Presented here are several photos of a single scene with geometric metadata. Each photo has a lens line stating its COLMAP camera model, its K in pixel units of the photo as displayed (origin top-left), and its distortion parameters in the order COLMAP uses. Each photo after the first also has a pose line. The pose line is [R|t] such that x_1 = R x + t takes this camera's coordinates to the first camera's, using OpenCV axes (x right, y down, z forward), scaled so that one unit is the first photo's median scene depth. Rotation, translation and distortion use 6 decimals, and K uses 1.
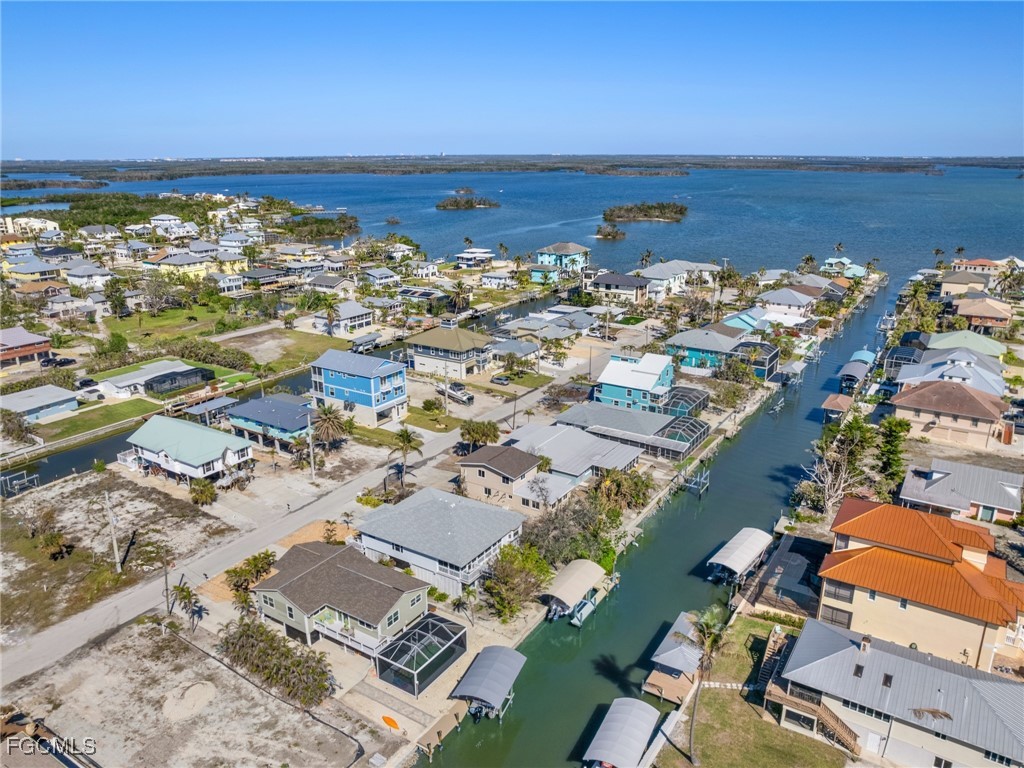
lens RADIAL K [[743.6, 0, 512.0], [0, 743.6, 384.0], [0, 0, 1]] dist [-0.064591, 0.045468]
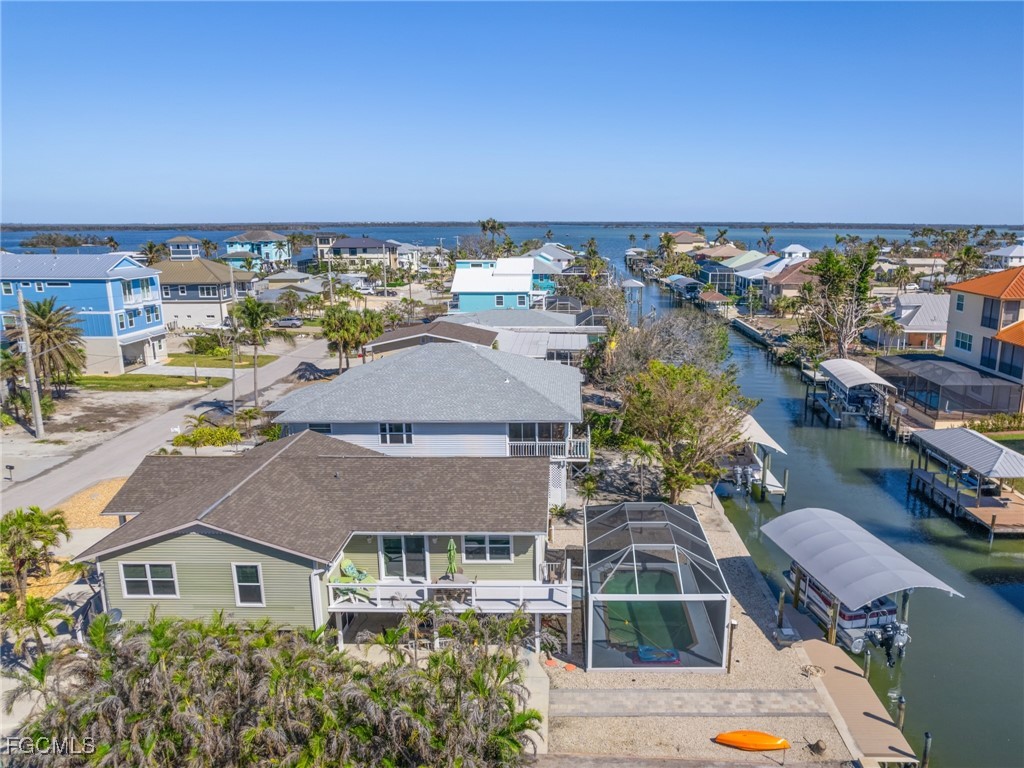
lens RADIAL K [[749.1, 0, 574.9], [0, 749.1, 383.4], [0, 0, 1]] dist [-0.070772, 0.062119]
pose [[0.840503, -0.112889, 0.529916, -0.179697], [0.160637, 0.985999, -0.044738, 0.136657], [-0.517446, 0.122727, 0.846869, 0.333607]]
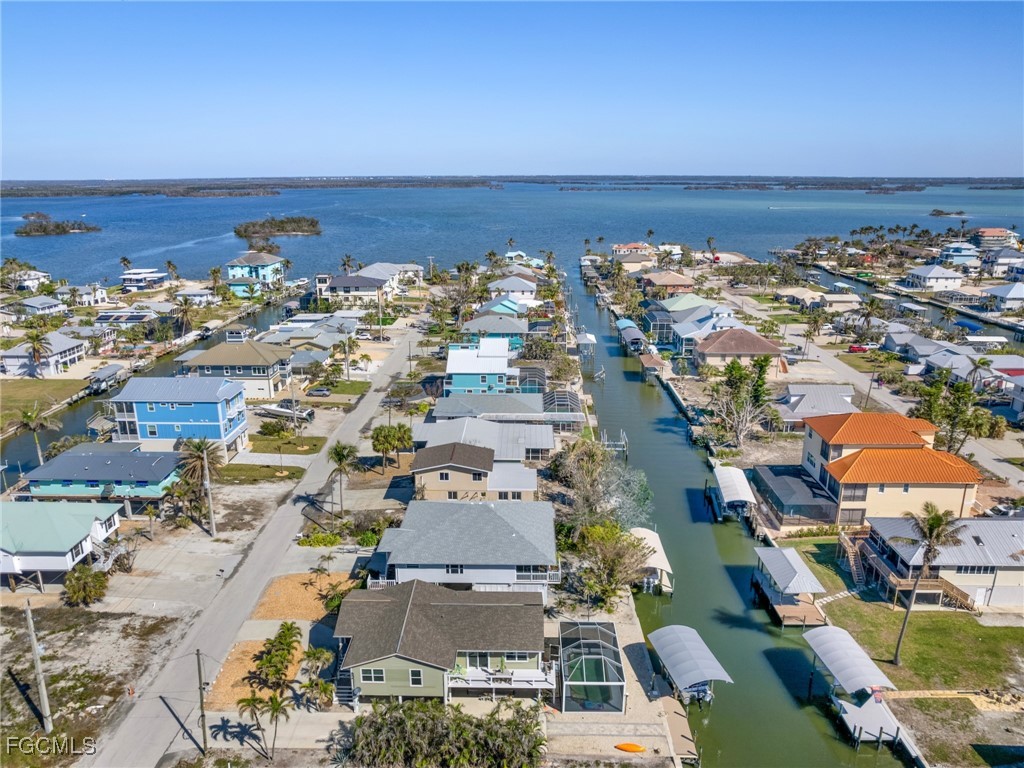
lens RADIAL K [[743.6, 0, 512.0], [0, 743.6, 384.0], [0, 0, 1]] dist [-0.064591, 0.045468]
pose [[0.852843, -0.143076, 0.502184, -0.289371], [0.157238, 0.987457, 0.014303, 0.010102], [-0.497931, 0.066764, 0.864643, 0.147034]]
